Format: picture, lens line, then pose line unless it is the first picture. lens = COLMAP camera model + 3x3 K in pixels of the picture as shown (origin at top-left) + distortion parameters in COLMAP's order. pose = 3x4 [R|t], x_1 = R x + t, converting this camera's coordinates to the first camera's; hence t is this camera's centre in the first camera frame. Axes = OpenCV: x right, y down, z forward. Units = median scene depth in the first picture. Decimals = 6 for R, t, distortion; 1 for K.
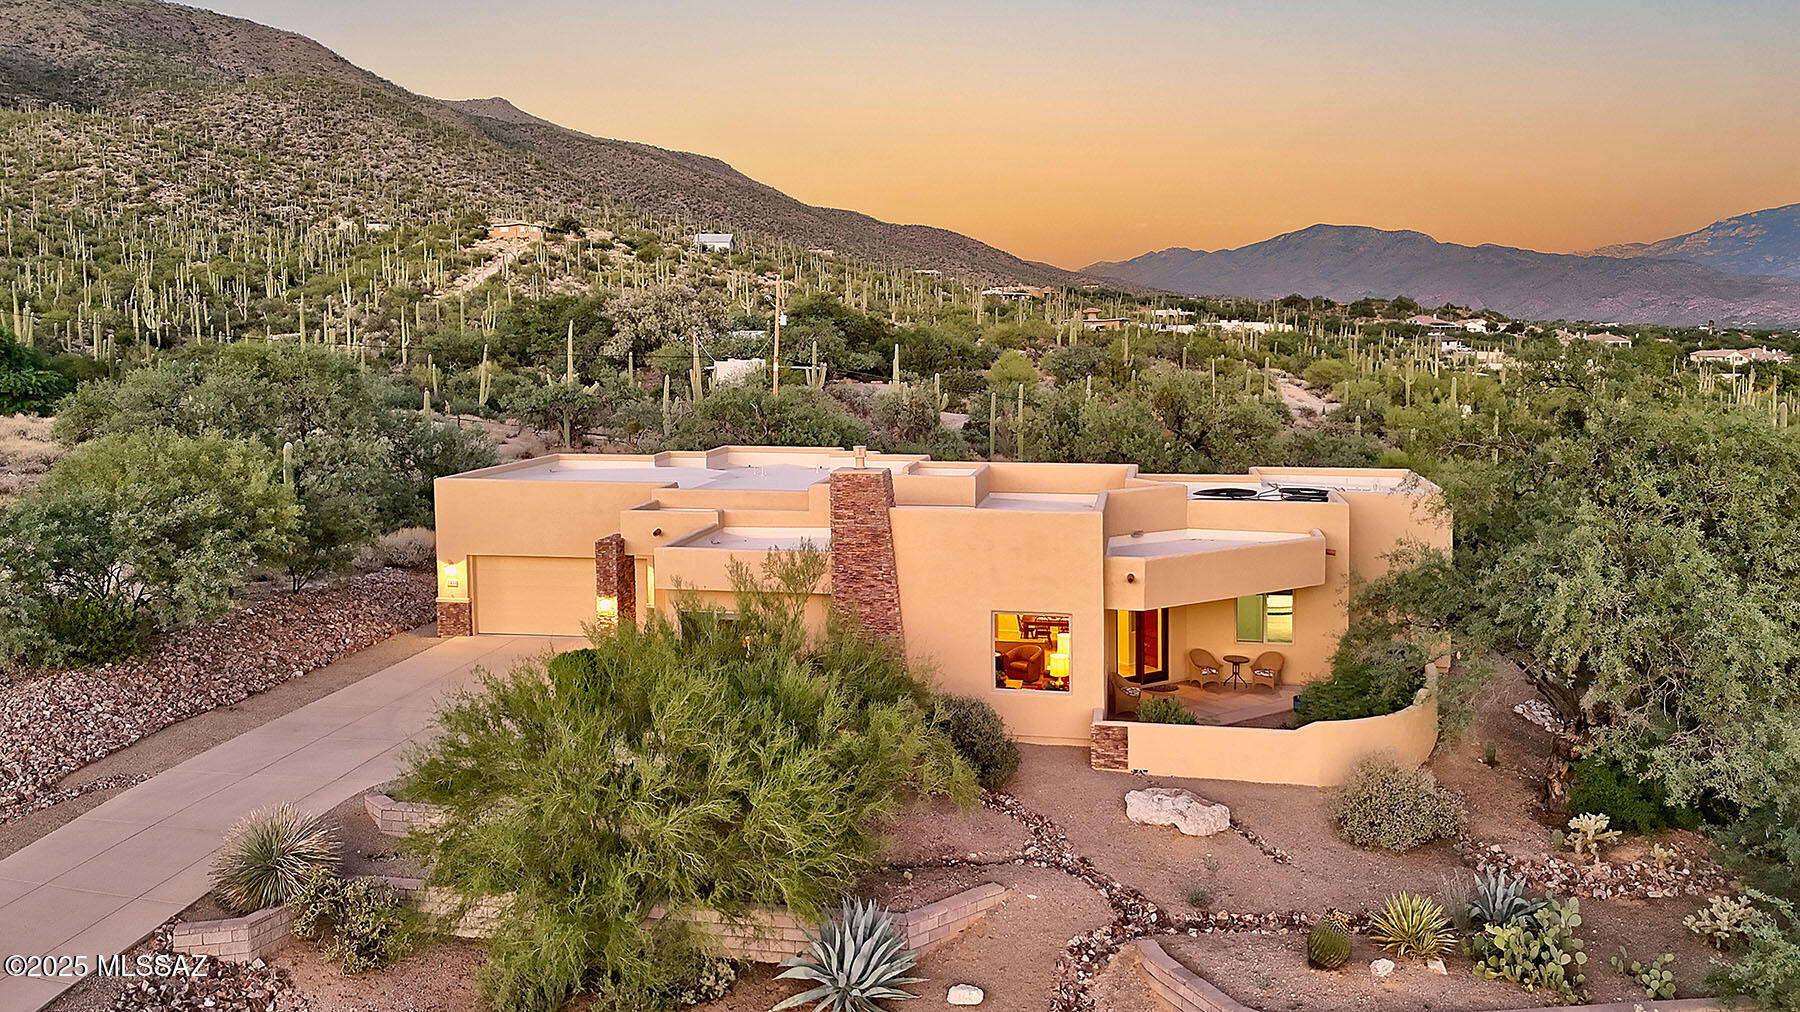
lens RADIAL K [[1636.6, 0, 837.7], [0, 1636.6, 500.7], [0, 0, 1]] dist [0.060332, -0.053241]
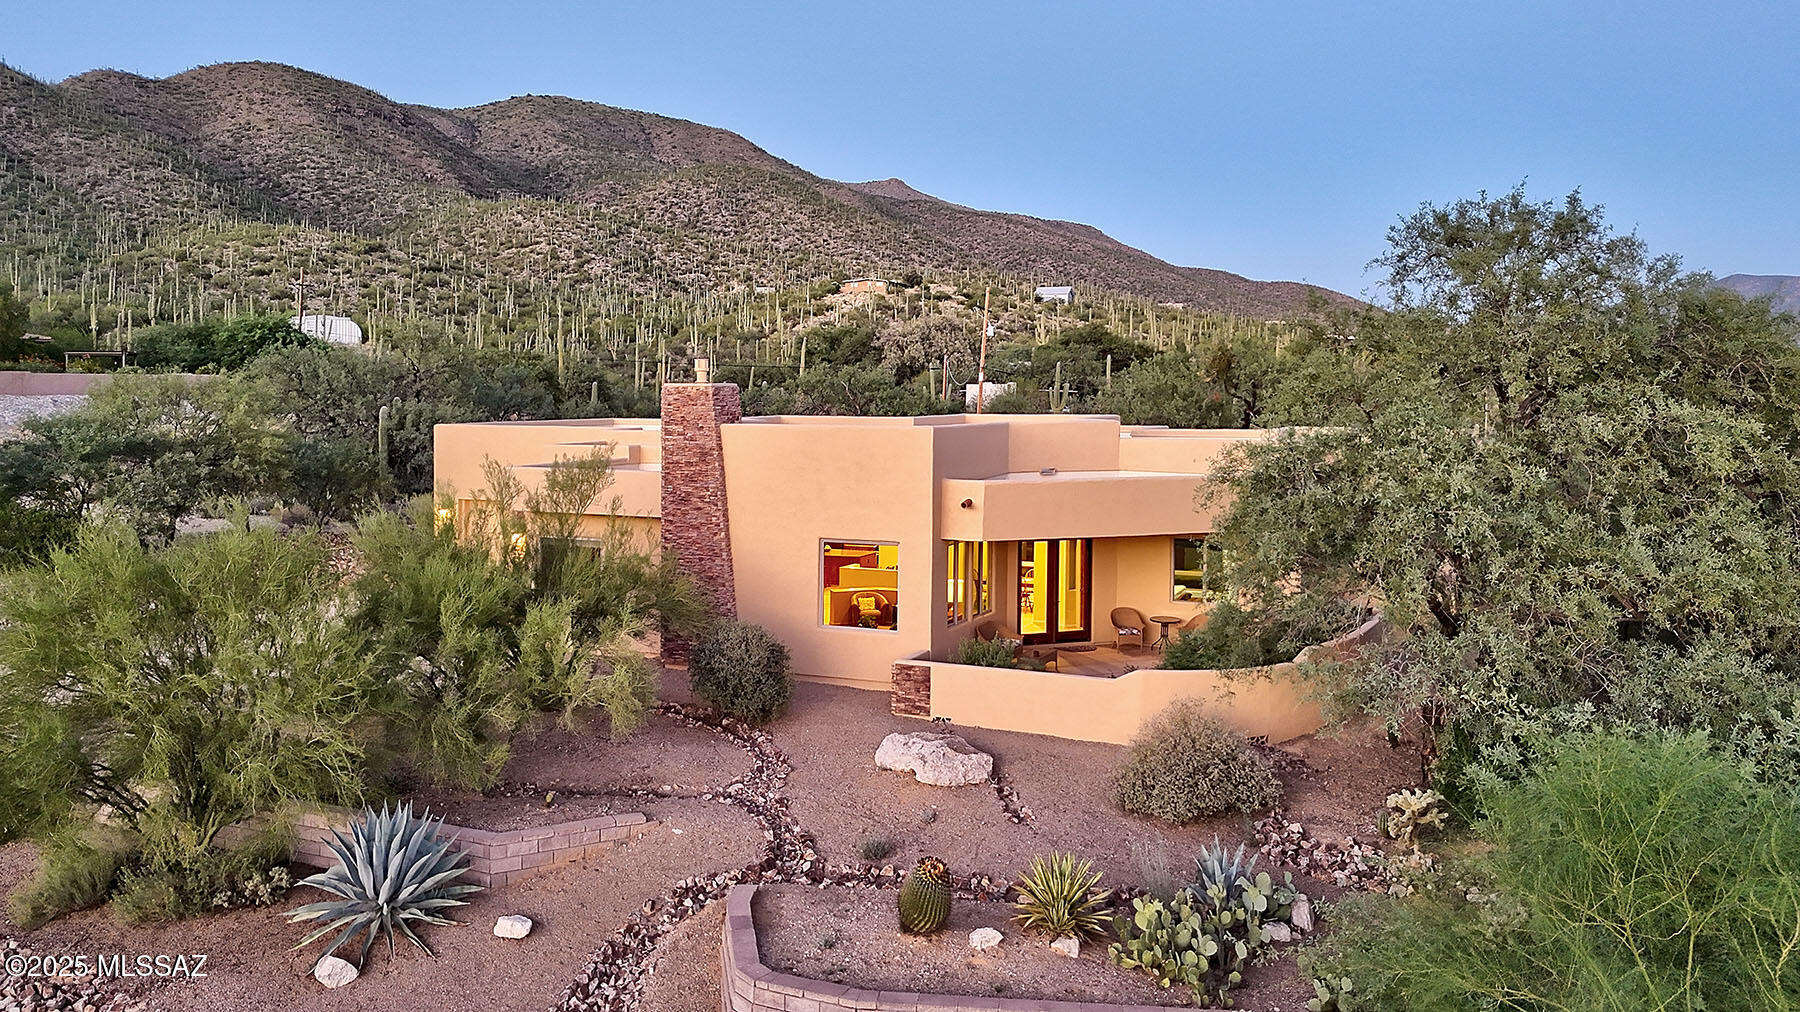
lens RADIAL K [[1466.0, 0, 900.0], [0, 1466.0, 506.0], [0, 0, 1]] dist [0.247559, -0.847284]
pose [[0.960401, 0.018912, -0.277978, 0.103183], [-0.031767, 0.998620, -0.041811, 0.023384], [0.276804, 0.048986, 0.959677, 0.065251]]
